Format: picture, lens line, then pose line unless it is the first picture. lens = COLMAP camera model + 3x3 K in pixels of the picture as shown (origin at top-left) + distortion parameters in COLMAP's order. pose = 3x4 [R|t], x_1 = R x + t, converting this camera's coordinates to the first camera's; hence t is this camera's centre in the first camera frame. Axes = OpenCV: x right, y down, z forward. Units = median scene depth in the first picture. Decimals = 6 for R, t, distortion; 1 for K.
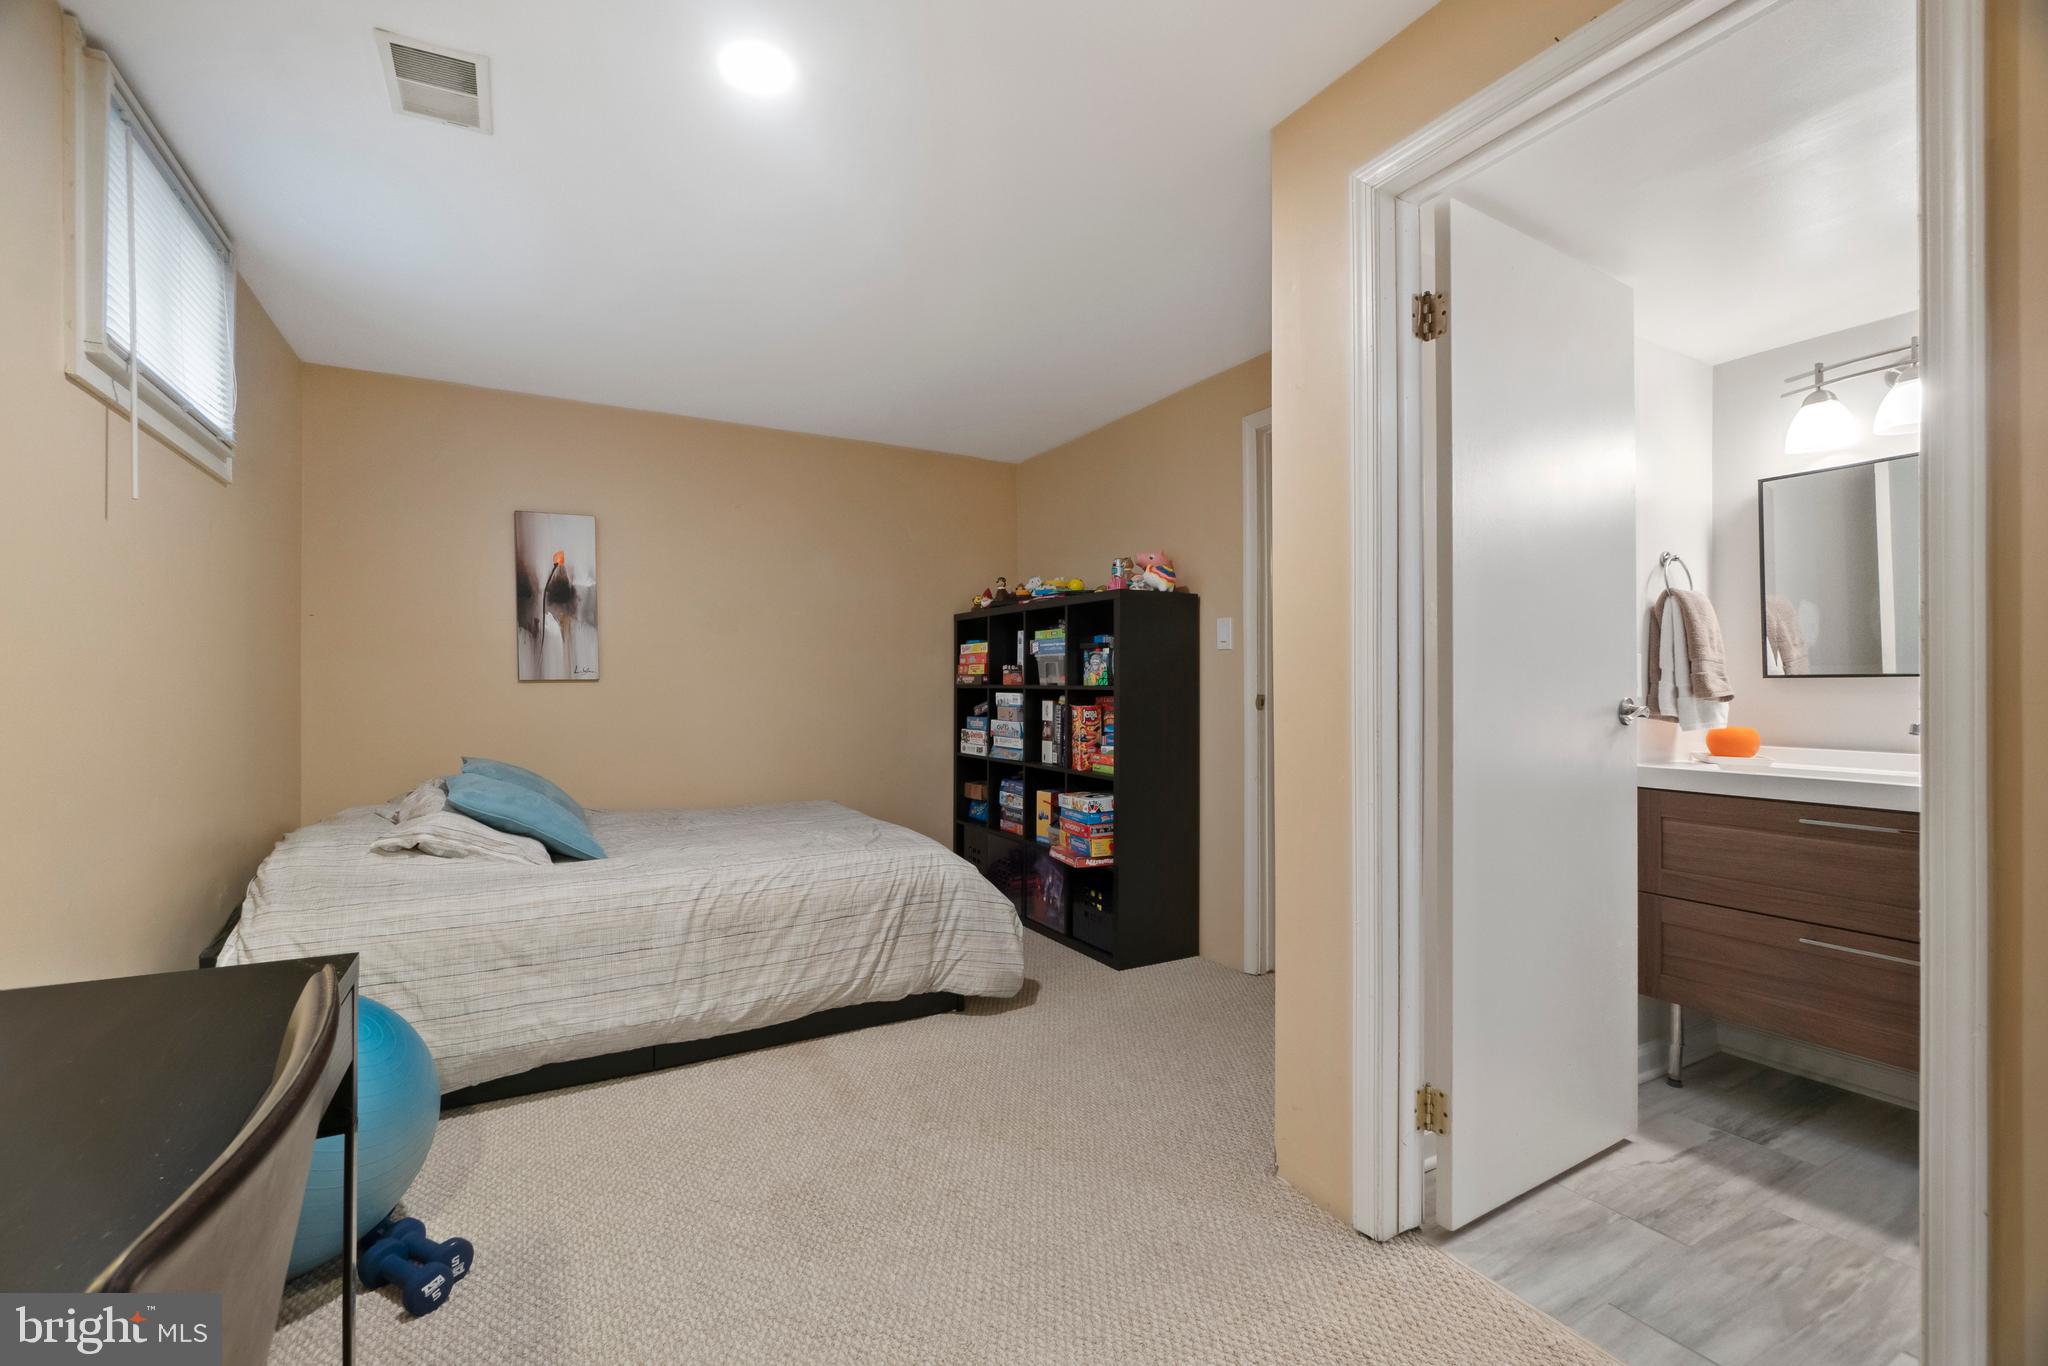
lens RADIAL K [[894.2, 0, 1016.0], [0, 894.2, 681.5], [0, 0, 1]] dist [0.001005, 0.000108]
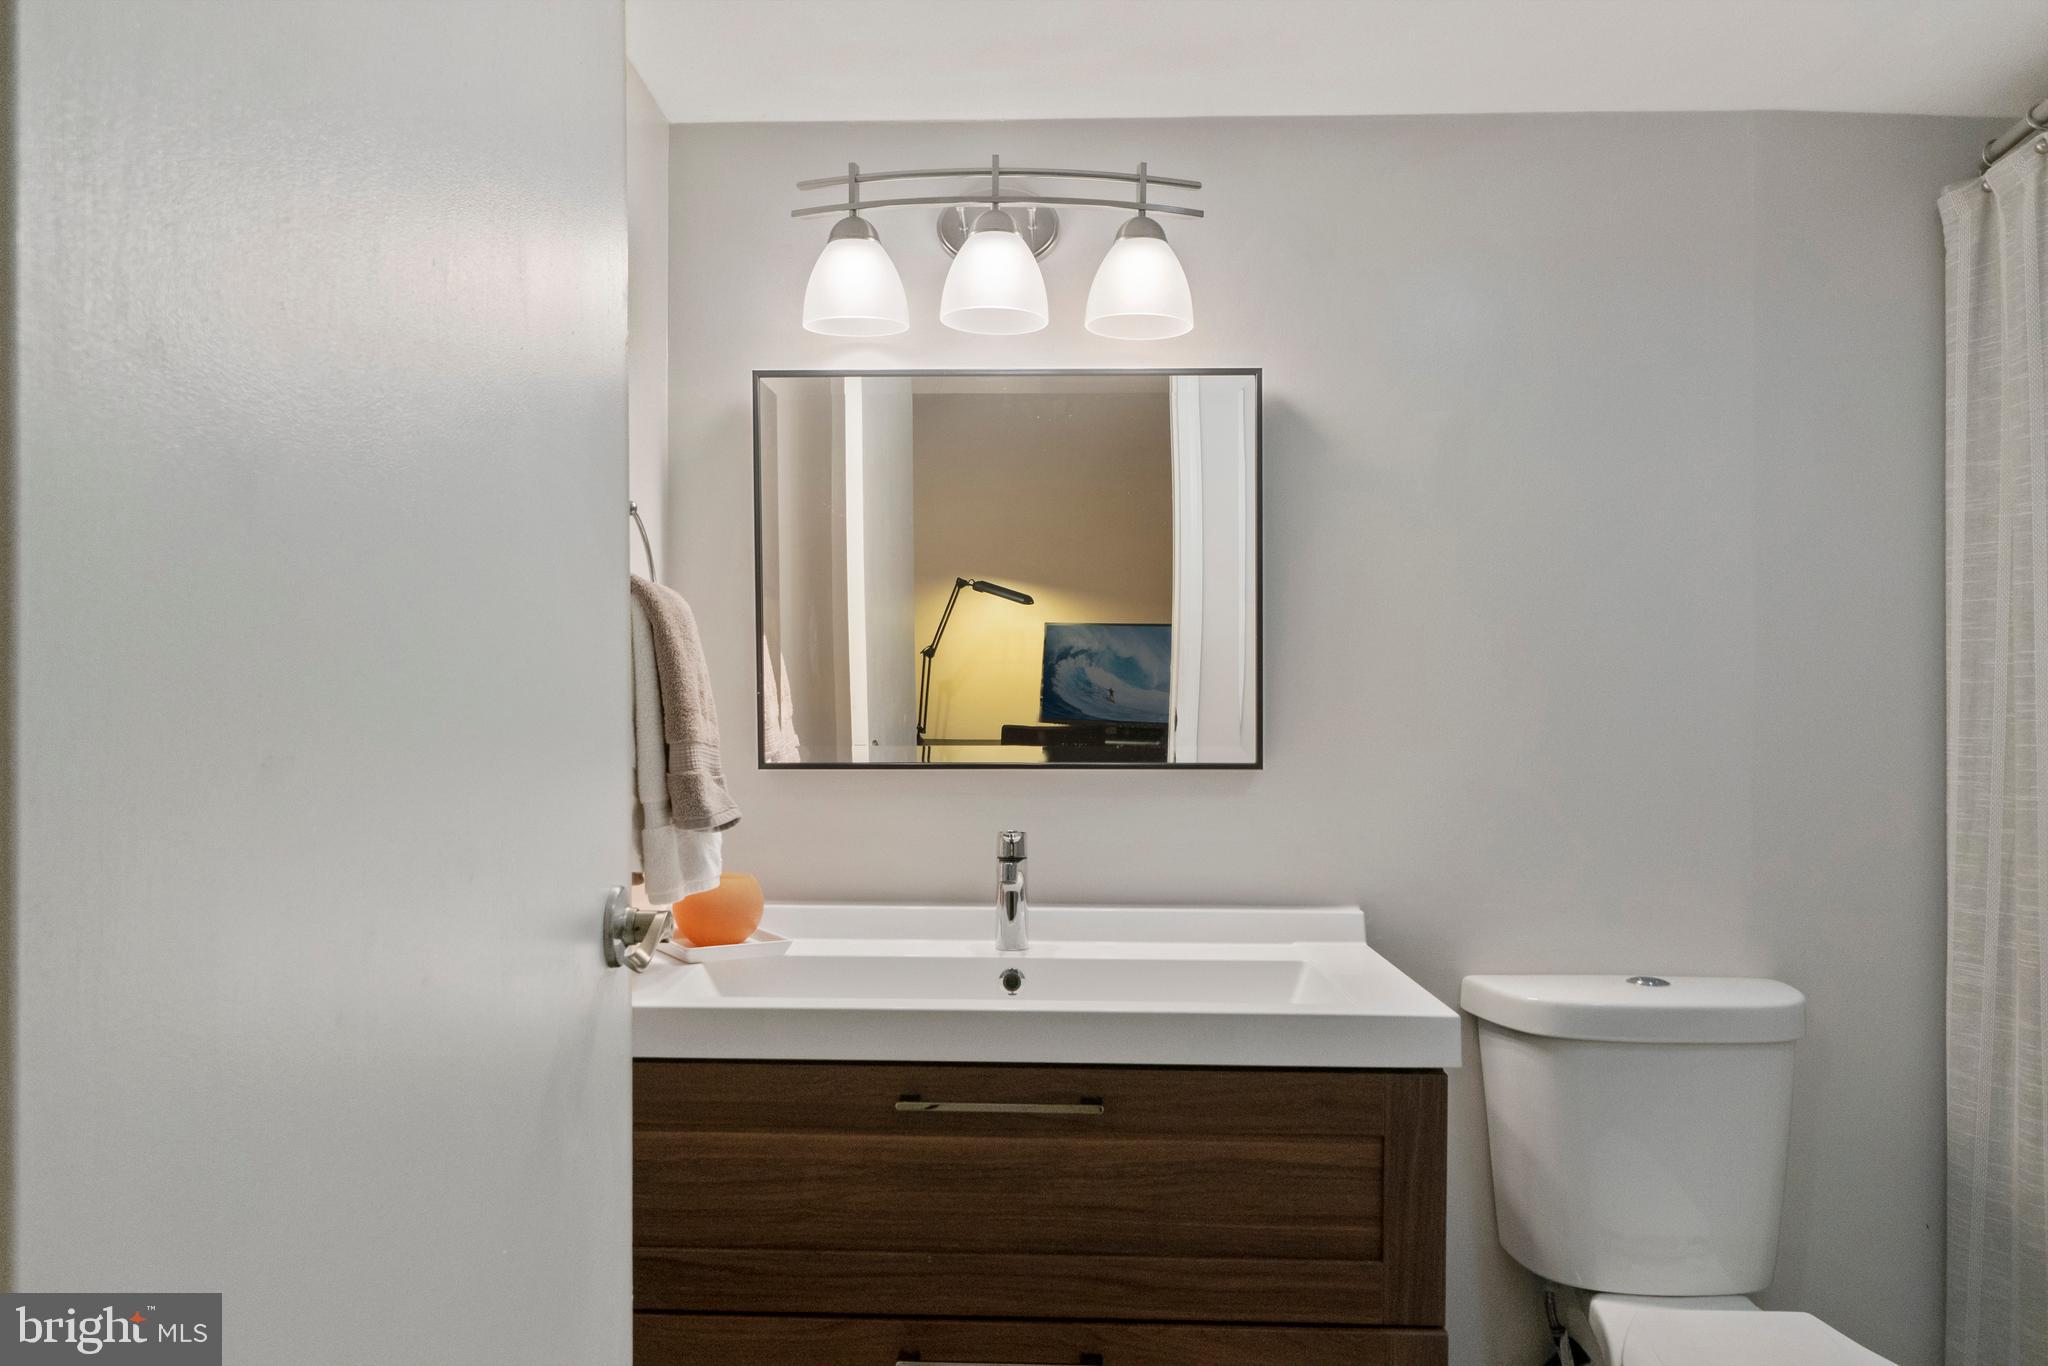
lens RADIAL K [[1442.0, 0, 1024.0], [0, 1442.0, 683.0], [0, 0, 1]] dist [-0.001696, -0.000269]
pose [[0.511389, 0.010042, 0.859291, 0.230863], [-0.006136, 0.999949, -0.008034, -0.048694], [-0.859327, -0.001164, 0.511424, 0.484558]]
